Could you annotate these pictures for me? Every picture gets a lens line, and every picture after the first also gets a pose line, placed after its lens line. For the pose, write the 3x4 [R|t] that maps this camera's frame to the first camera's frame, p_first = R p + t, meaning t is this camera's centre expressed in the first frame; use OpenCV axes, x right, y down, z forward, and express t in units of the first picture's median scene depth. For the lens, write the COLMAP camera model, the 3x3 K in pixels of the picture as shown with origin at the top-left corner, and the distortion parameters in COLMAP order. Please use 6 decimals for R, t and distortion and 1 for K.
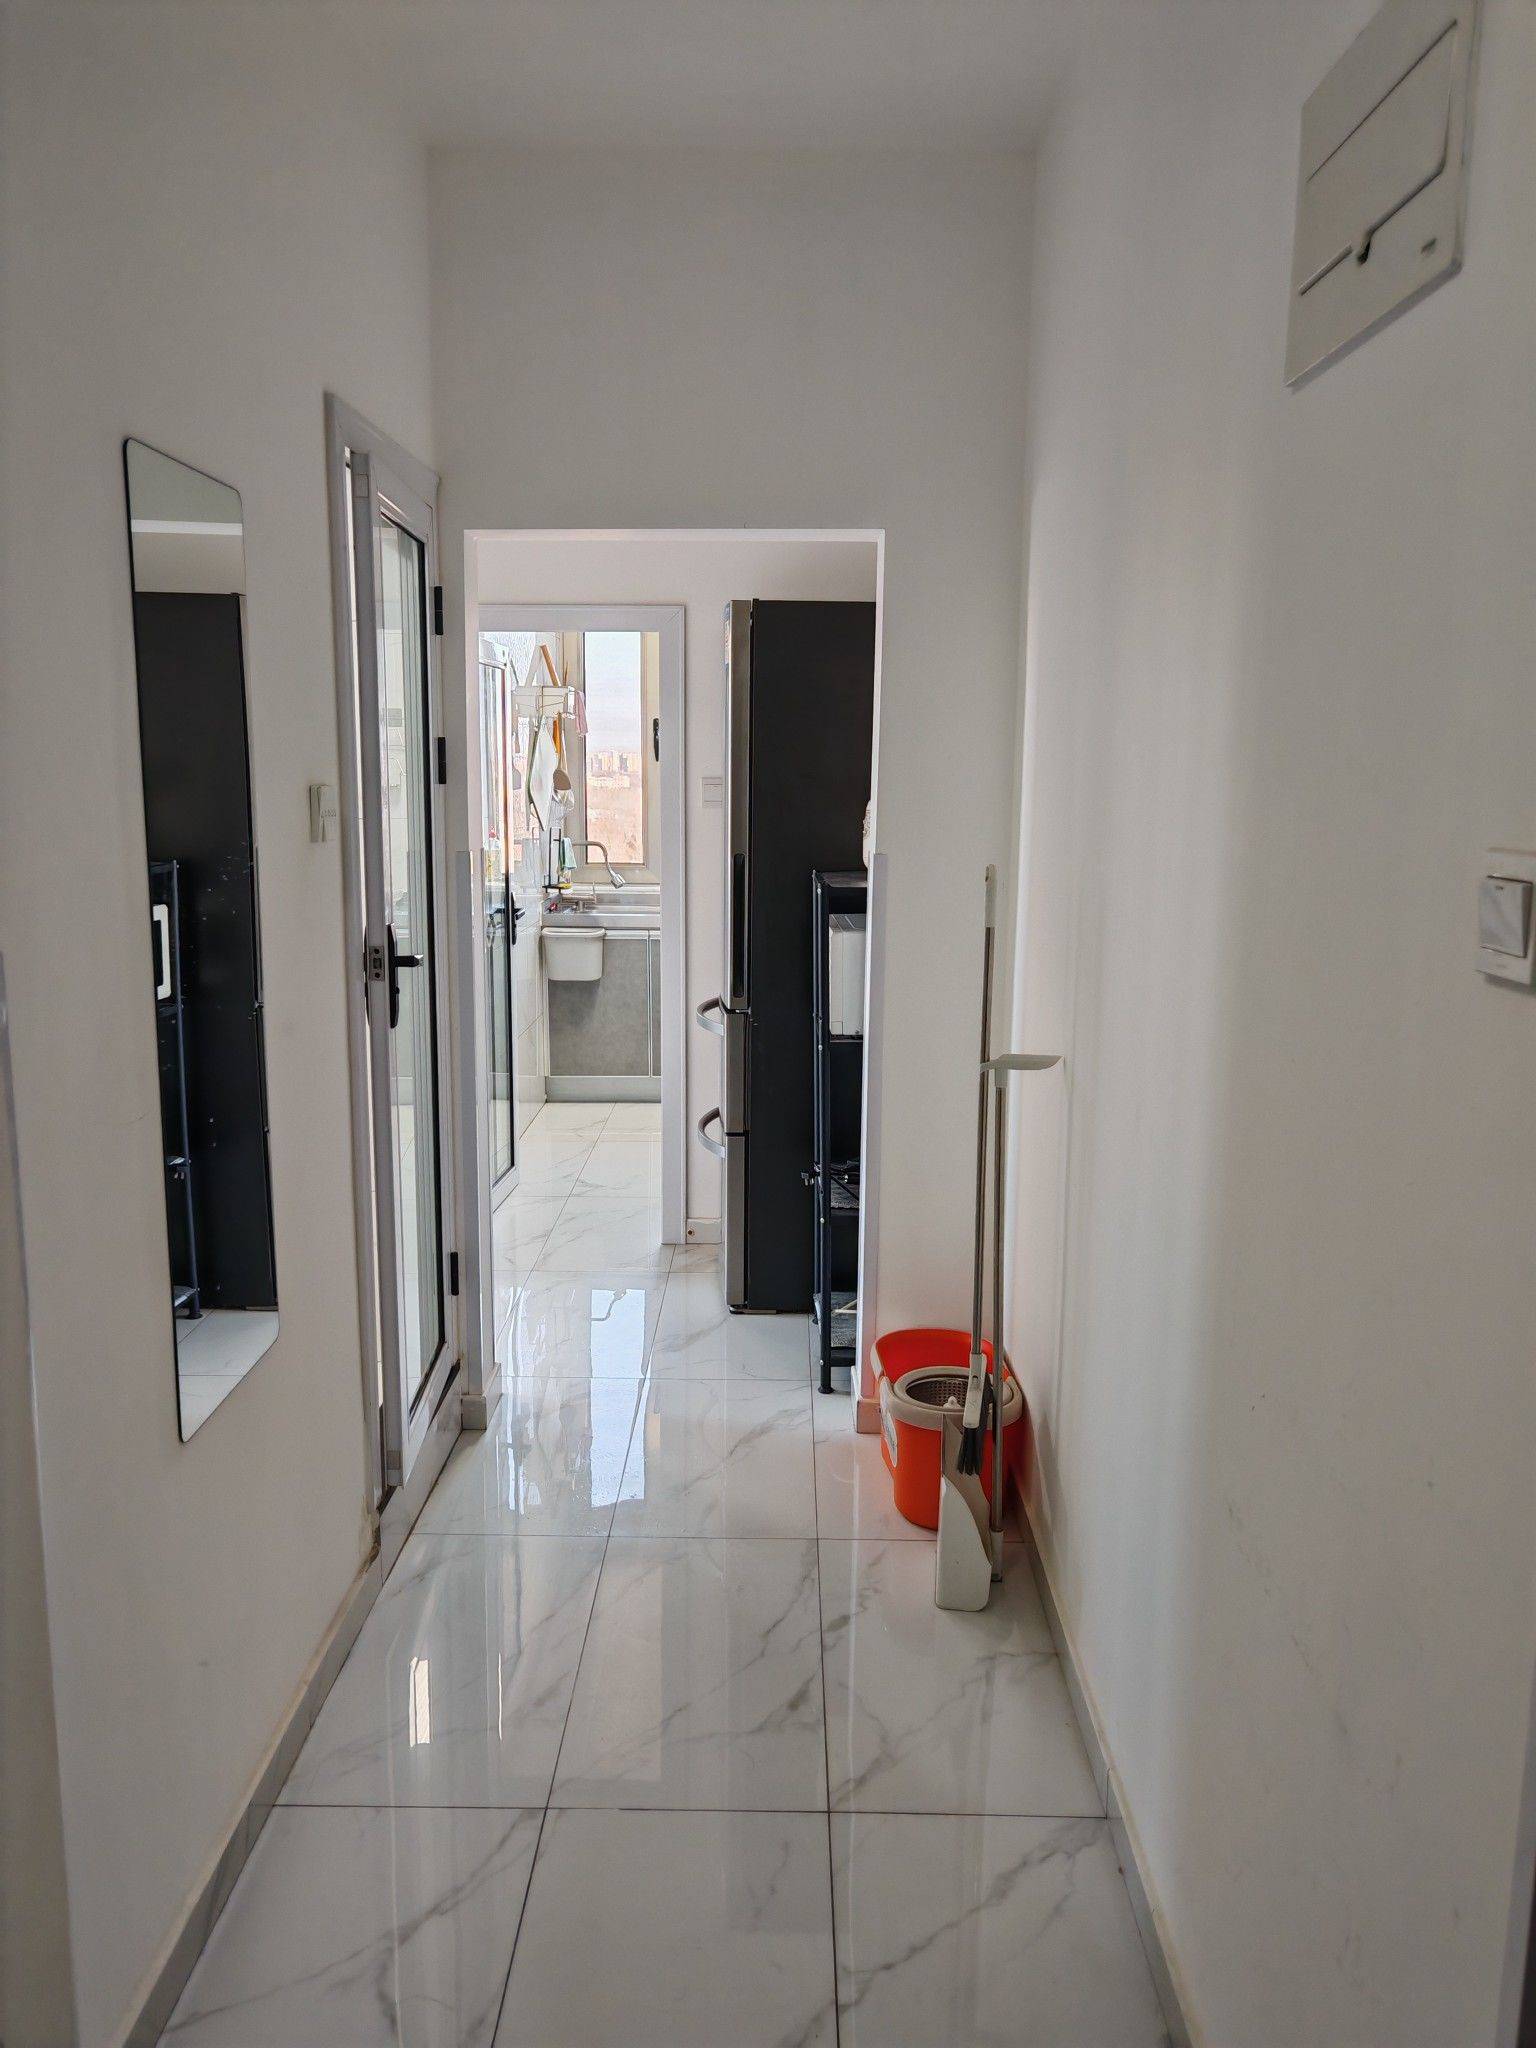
lens RADIAL K [[1630.1, 0, 768.8], [0, 1630.1, 1022.1], [0, 0, 1]] dist [0.007250, 0.002593]
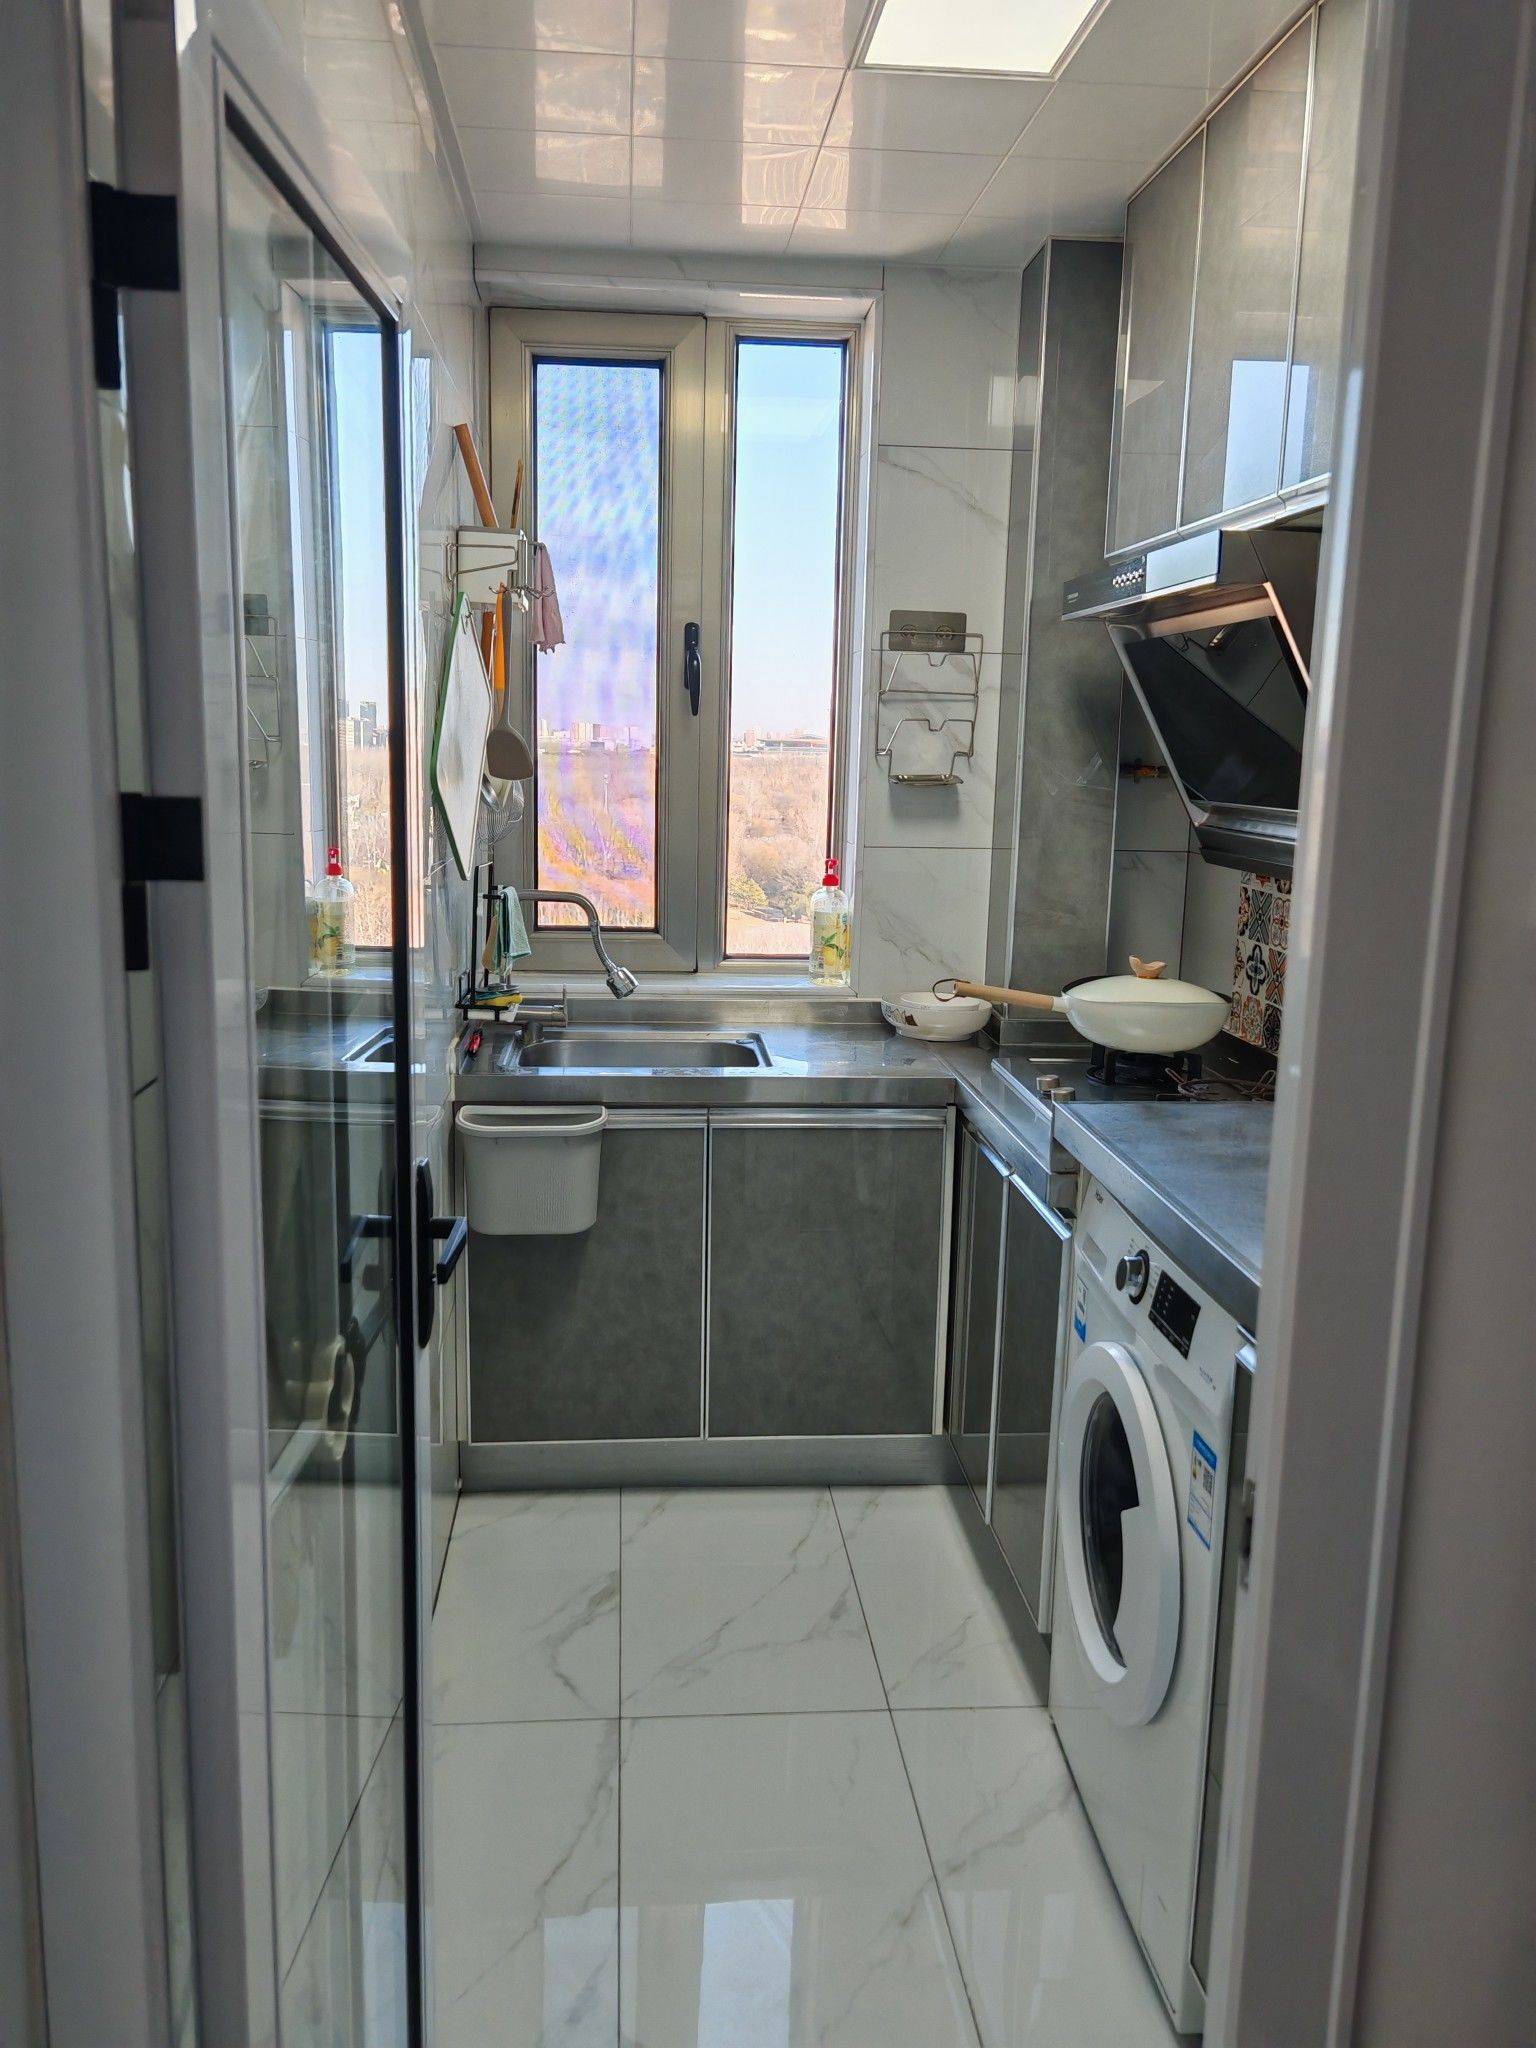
lens RADIAL K [[1630.1, 0, 765.0], [0, 1630.1, 1026.5], [0, 0, 1]] dist [0.007250, 0.002593]
pose [[0.995131, 0.001152, 0.098551, -0.101432], [-0.003245, 0.999773, 0.021073, -0.087698], [-0.098504, -0.021291, 0.994909, 0.575573]]
